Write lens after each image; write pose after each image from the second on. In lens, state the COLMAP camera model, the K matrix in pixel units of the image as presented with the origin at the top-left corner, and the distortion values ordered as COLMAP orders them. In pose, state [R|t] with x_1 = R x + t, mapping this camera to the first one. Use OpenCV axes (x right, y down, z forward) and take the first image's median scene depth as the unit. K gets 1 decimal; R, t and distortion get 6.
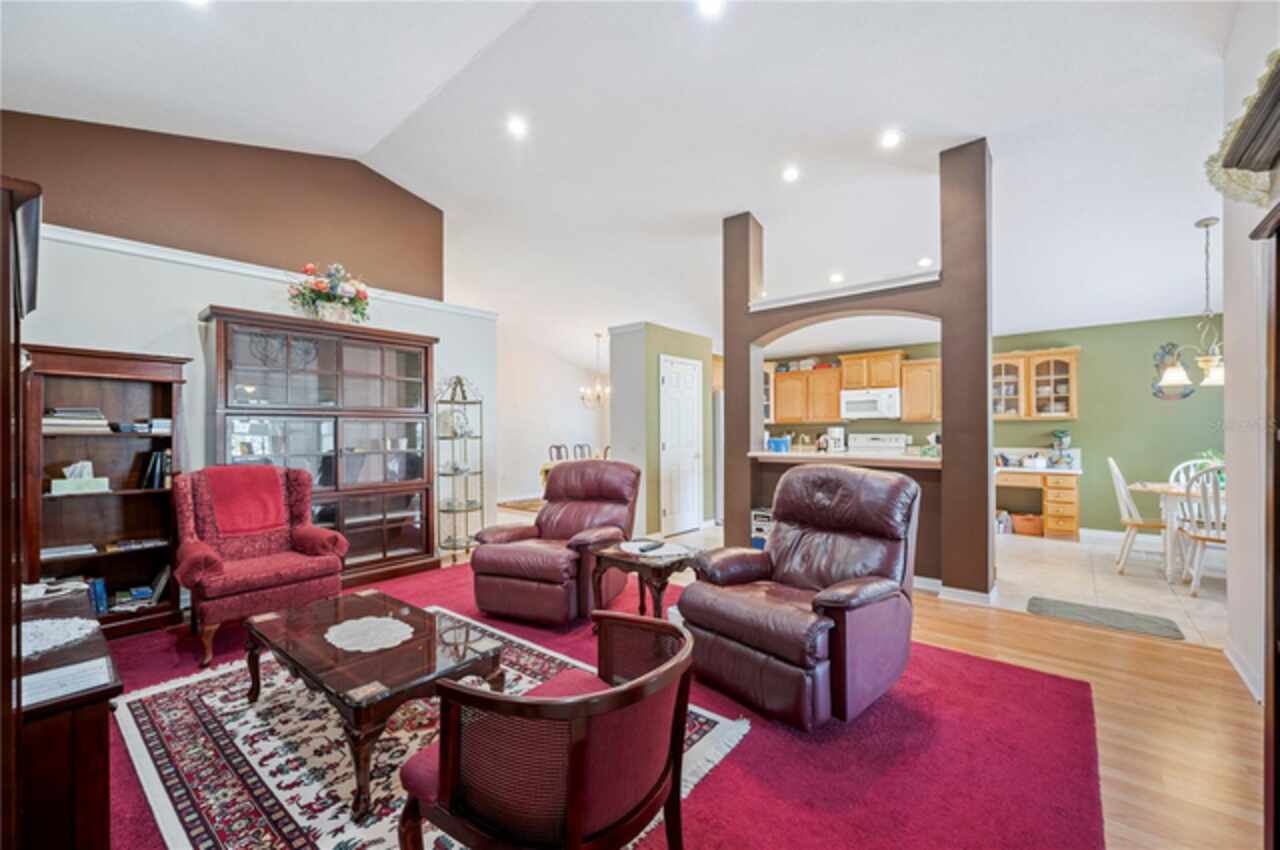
lens RADIAL K [[511.0, 0, 644.7], [0, 511.0, 429.3], [0, 0, 1]] dist [-0.000828, 0.000999]
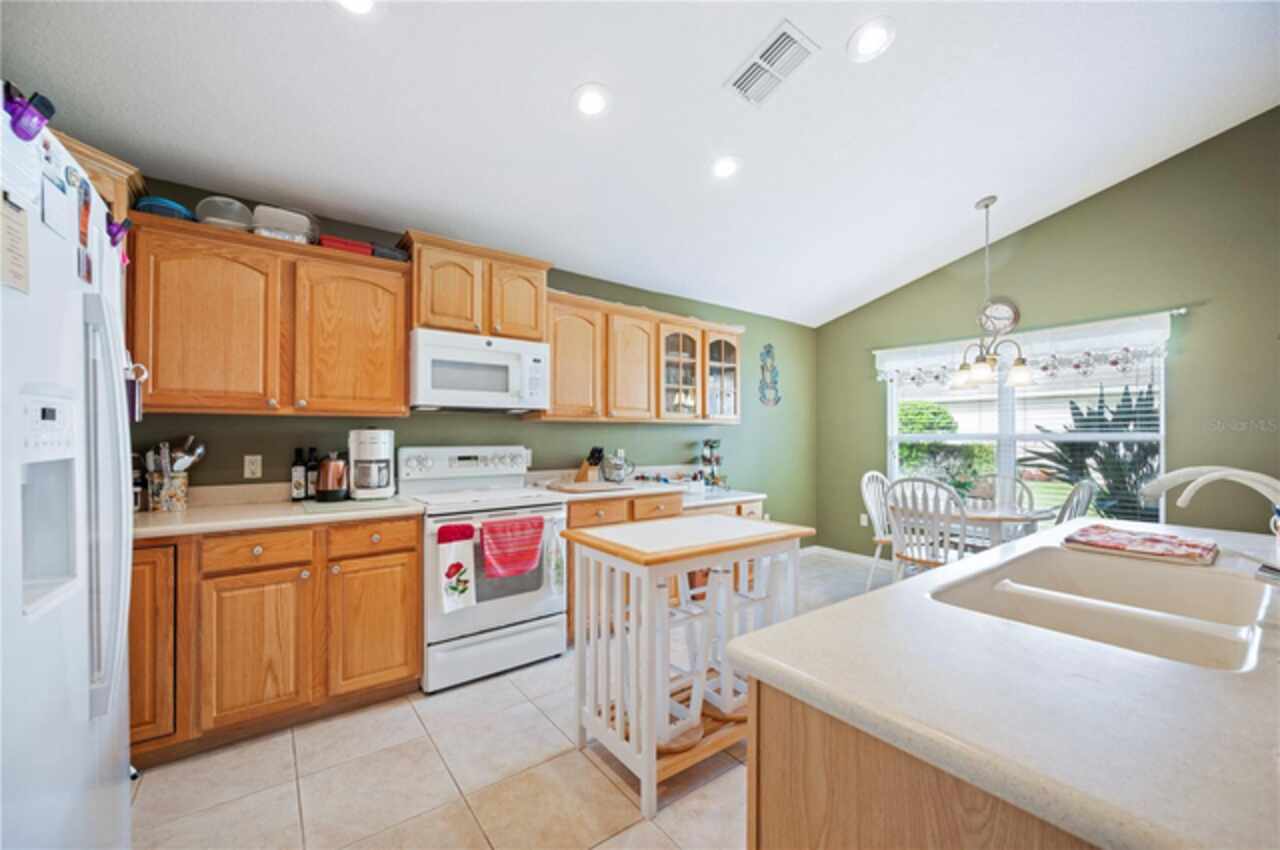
lens RADIAL K [[511.0, 0, 654.0], [0, 511.0, 432.8], [0, 0, 1]] dist [-0.000828, 0.000999]
pose [[0.214084, 0.013471, 0.976722, 0.099054], [-0.005205, 0.999906, -0.012650, 0.002929], [-0.976801, -0.002376, 0.214134, 1.092198]]
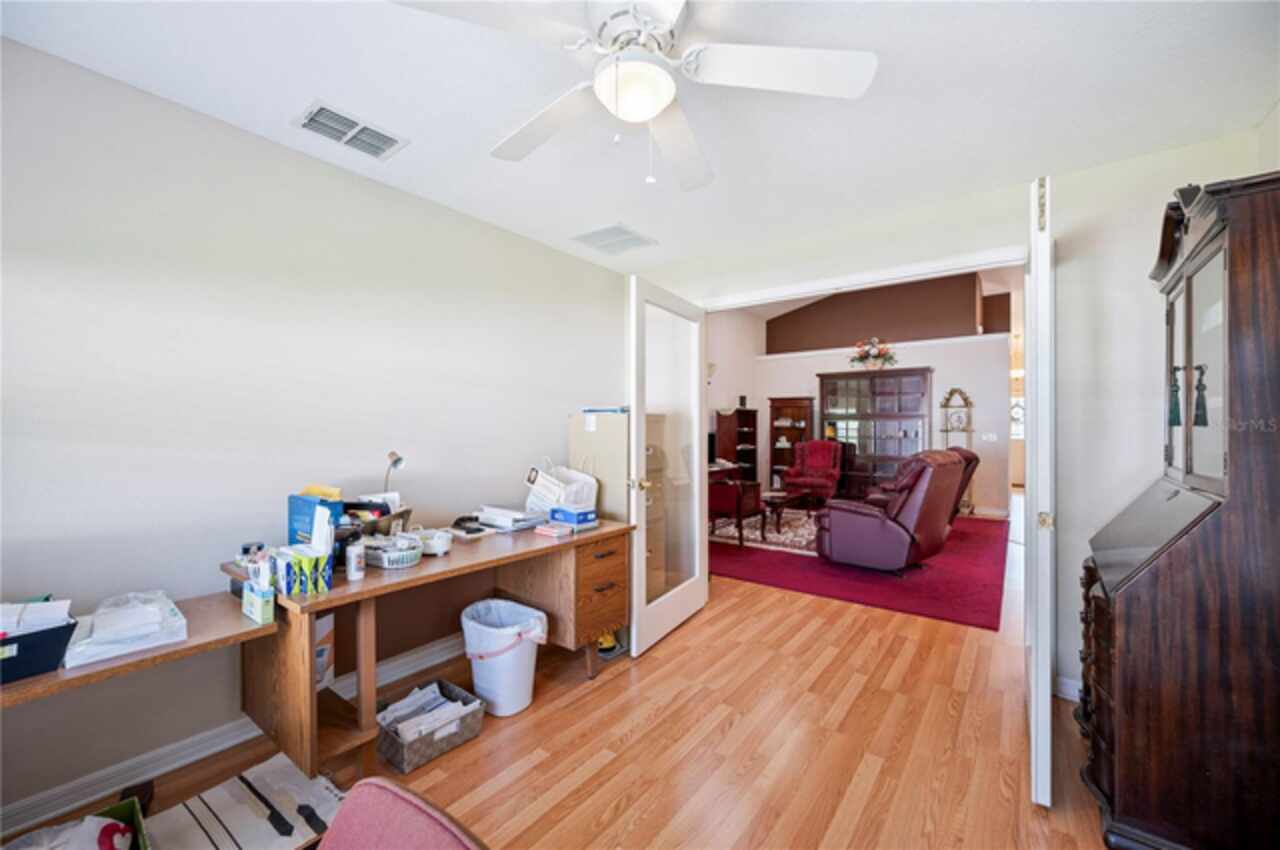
lens RADIAL K [[511.0, 0, 636.0], [0, 511.0, 424.6], [0, 0, 1]] dist [-0.000828, 0.000999]
pose [[0.041941, 0.000573, -0.999120, 1.022478], [0.002849, 0.999996, 0.000693, -0.004320], [0.999116, -0.002876, 0.041939, 0.030849]]
